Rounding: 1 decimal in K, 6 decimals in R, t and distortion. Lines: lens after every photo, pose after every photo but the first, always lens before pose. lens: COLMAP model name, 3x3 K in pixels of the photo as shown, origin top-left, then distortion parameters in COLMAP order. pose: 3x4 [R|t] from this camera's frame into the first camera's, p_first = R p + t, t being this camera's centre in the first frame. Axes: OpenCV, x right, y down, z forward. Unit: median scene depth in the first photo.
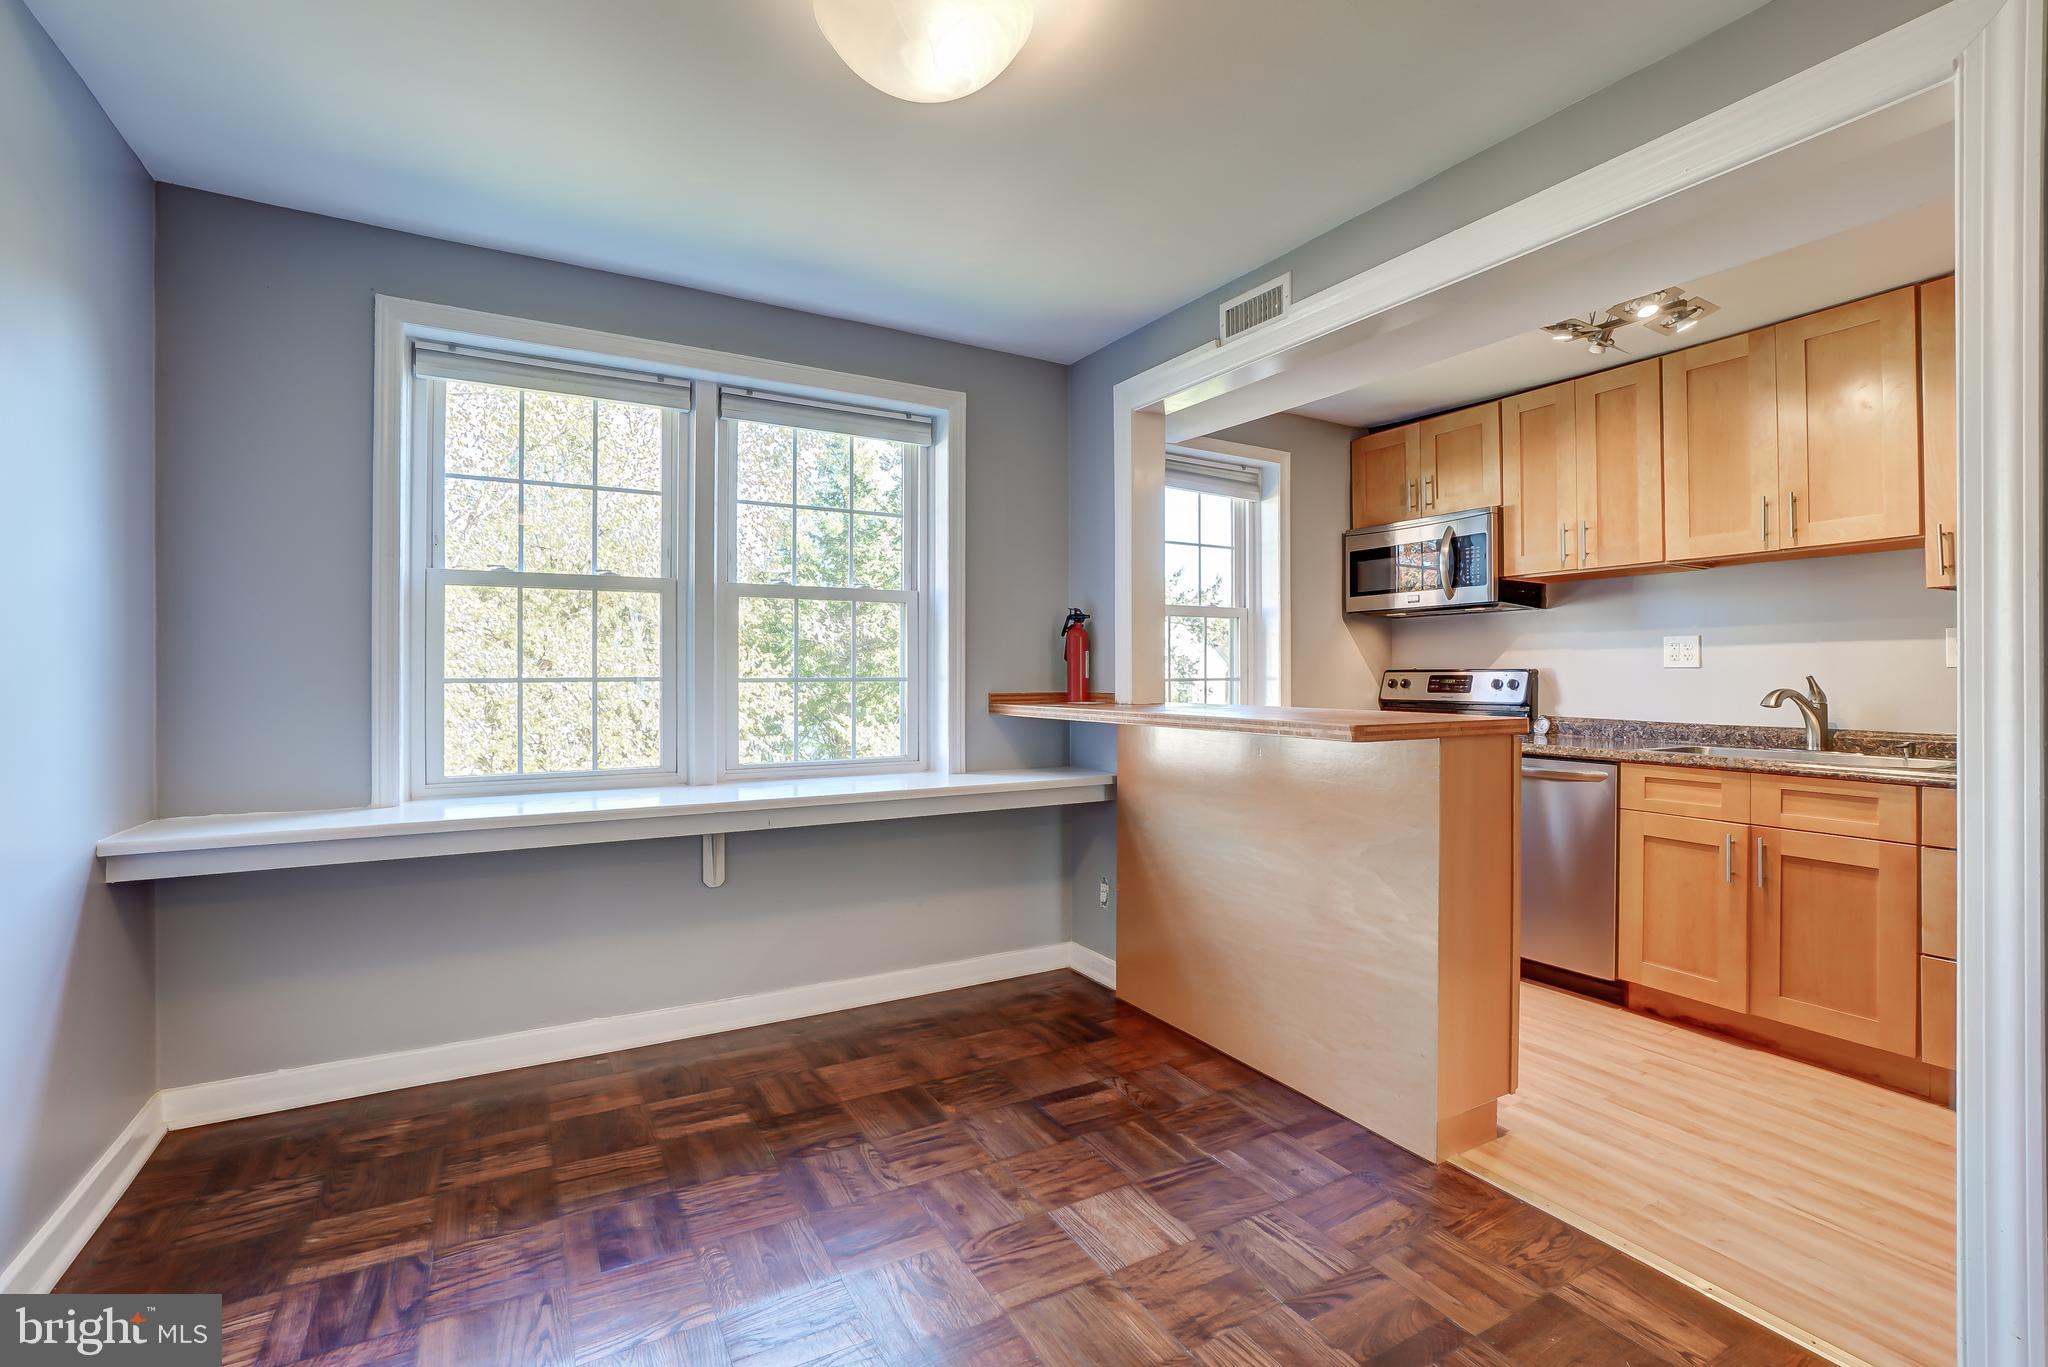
lens RADIAL K [[912.0, 0, 1014.0], [0, 912.0, 670.7], [0, 0, 1]] dist [-0.043230, 0.020399]
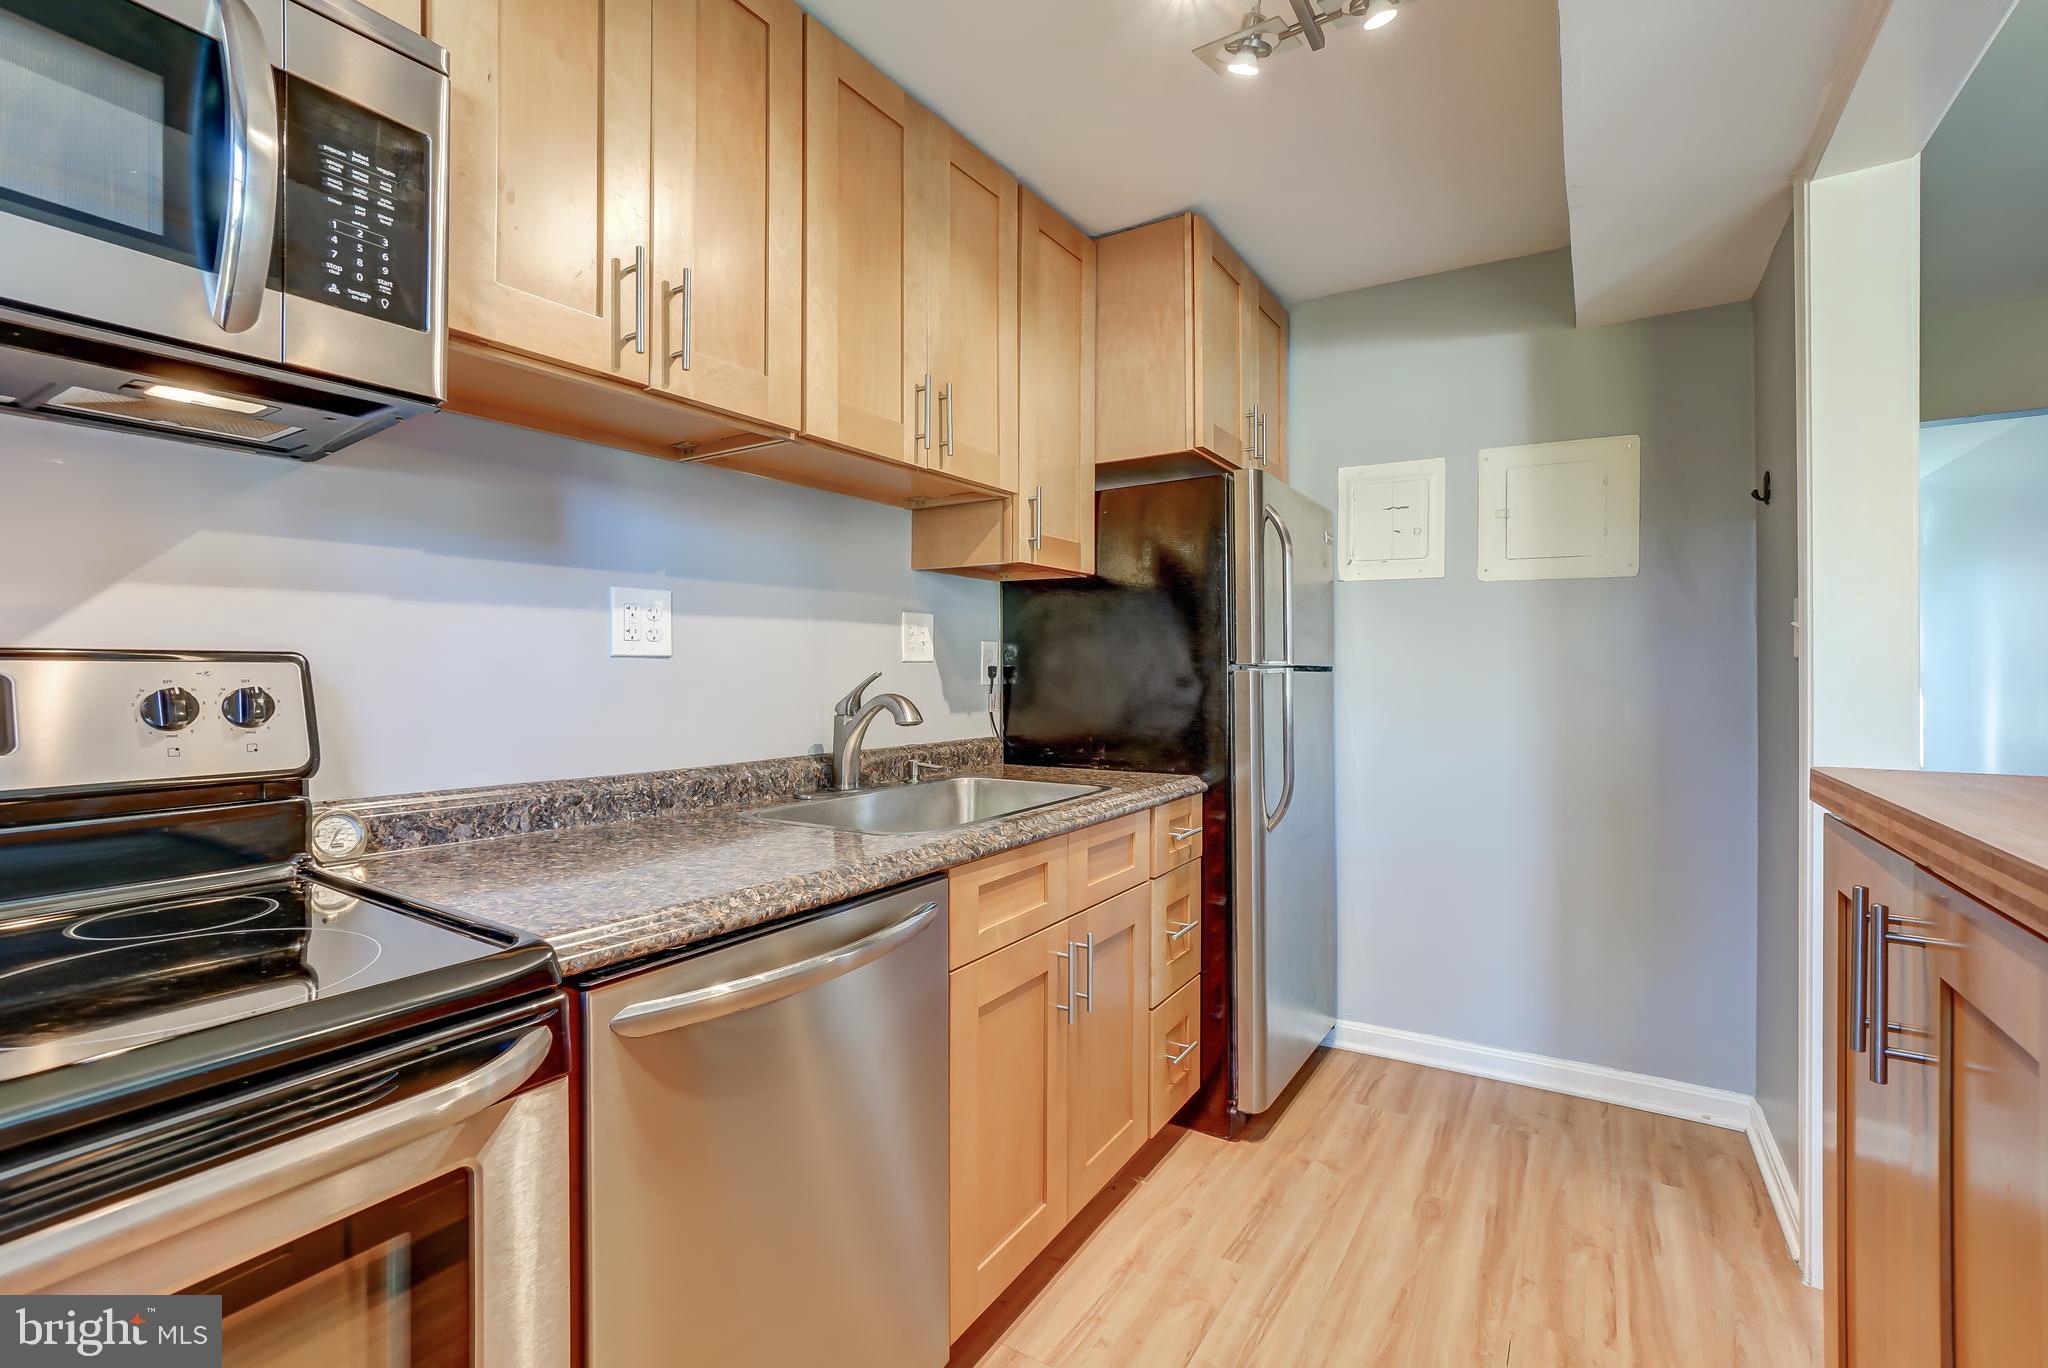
lens RADIAL K [[910.8, 0, 1011.2], [0, 910.8, 663.6], [0, 0, 1]] dist [-0.041003, 0.014800]
pose [[-0.456875, 0.002675, 0.889527, 0.250915], [-0.006930, 0.999954, -0.006566, 0.002543], [-0.889504, -0.009165, -0.456835, 1.134965]]
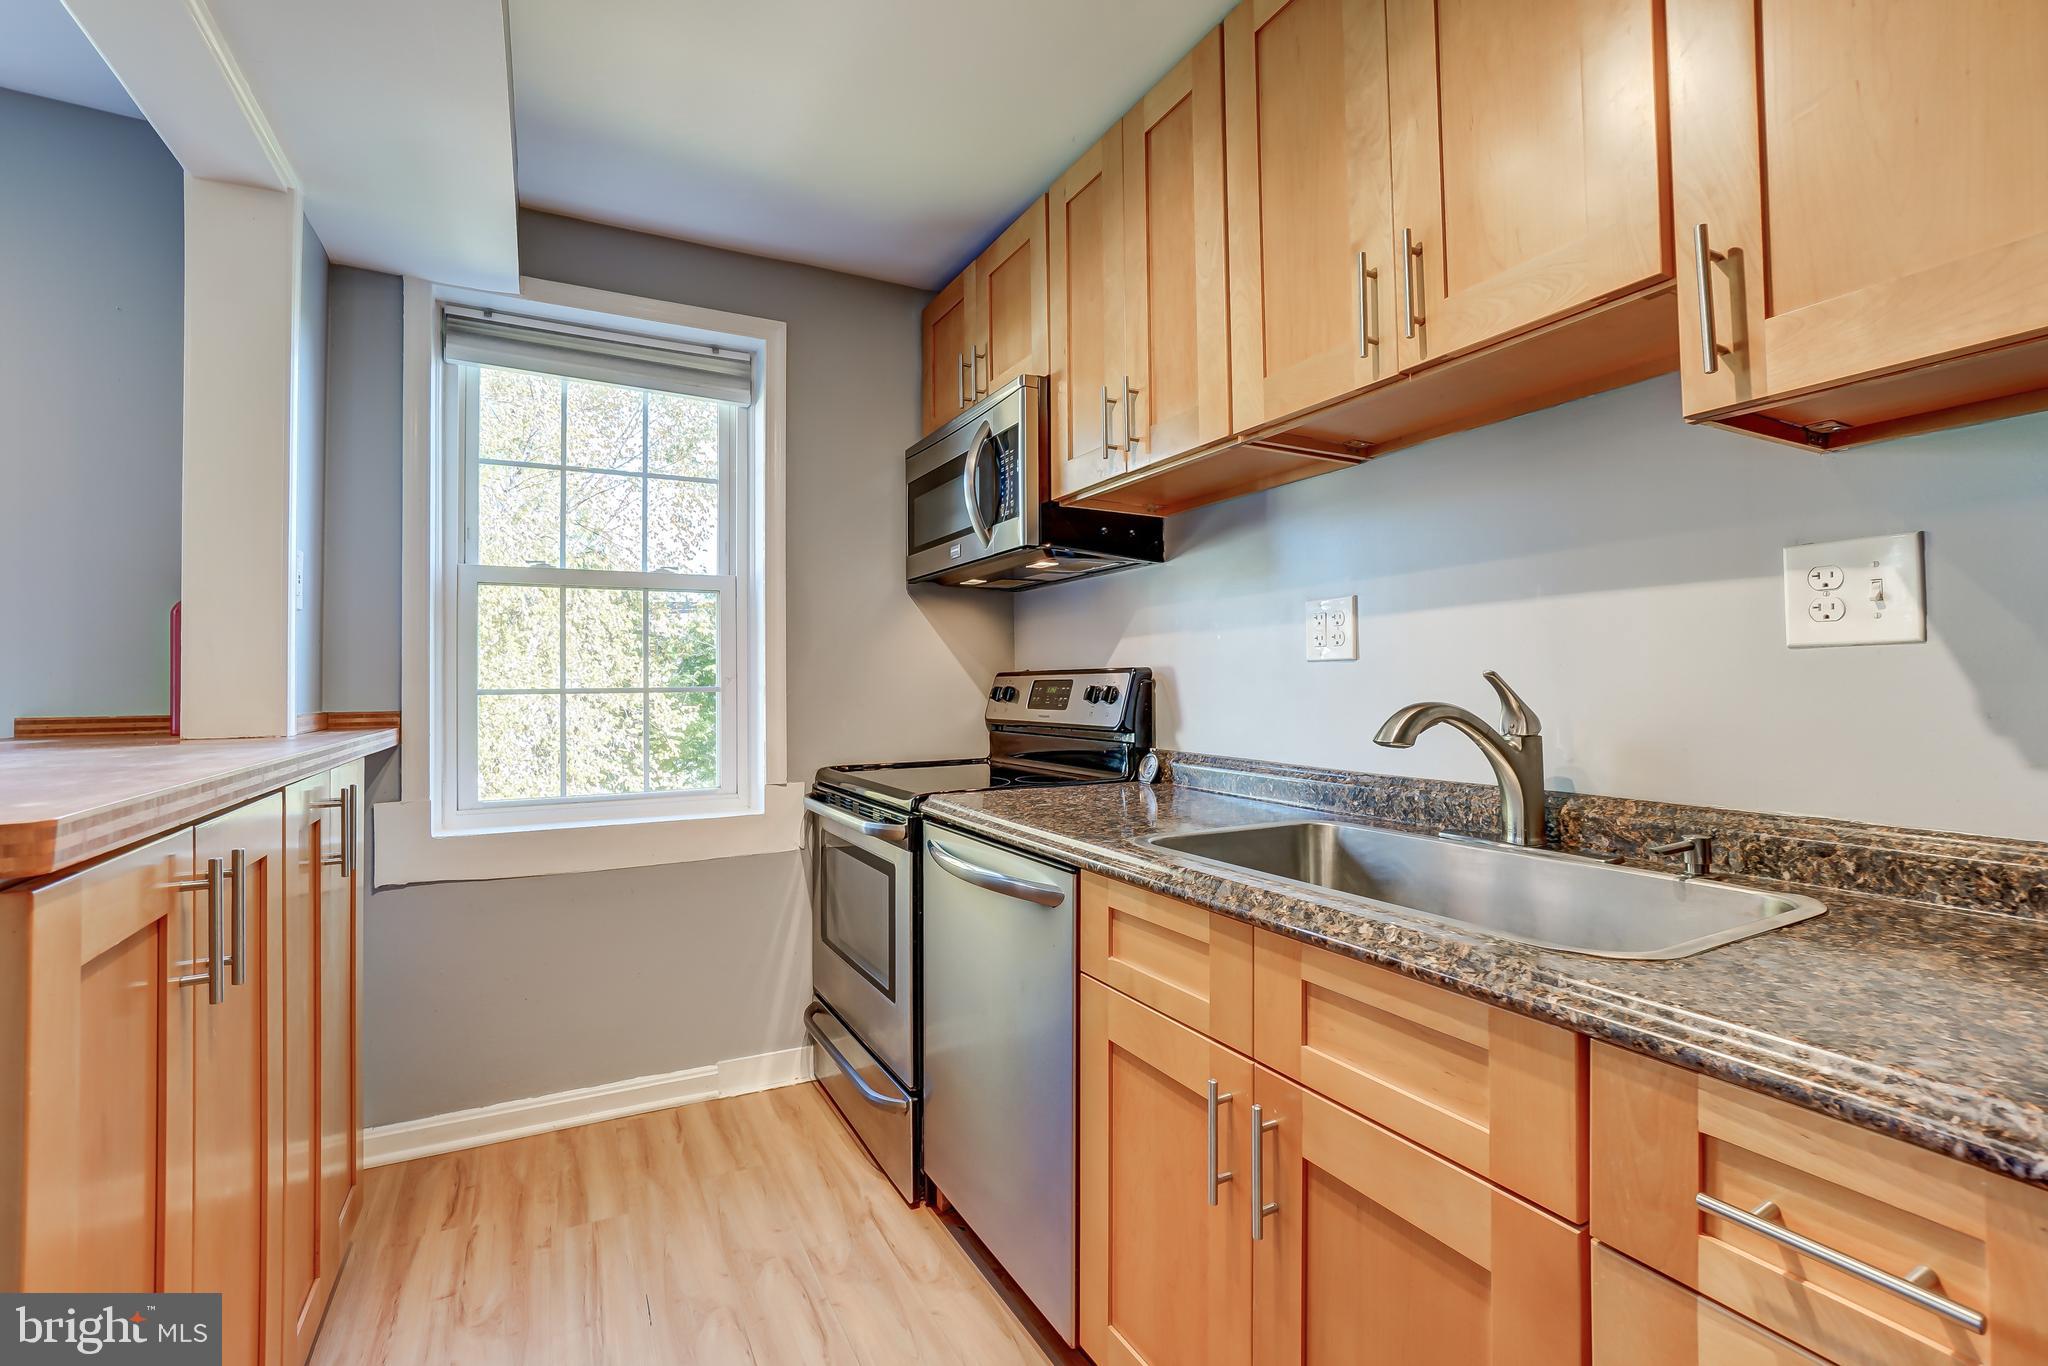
lens RADIAL K [[897.8, 0, 1015.2], [0, 897.8, 670.3], [0, 0, 1]] dist [-0.041643, 0.018424]
pose [[0.999299, -0.008032, -0.036575, 0.635633], [0.007567, 0.999889, -0.012836, 0.008028], [0.036674, 0.012550, 0.999248, 0.529225]]
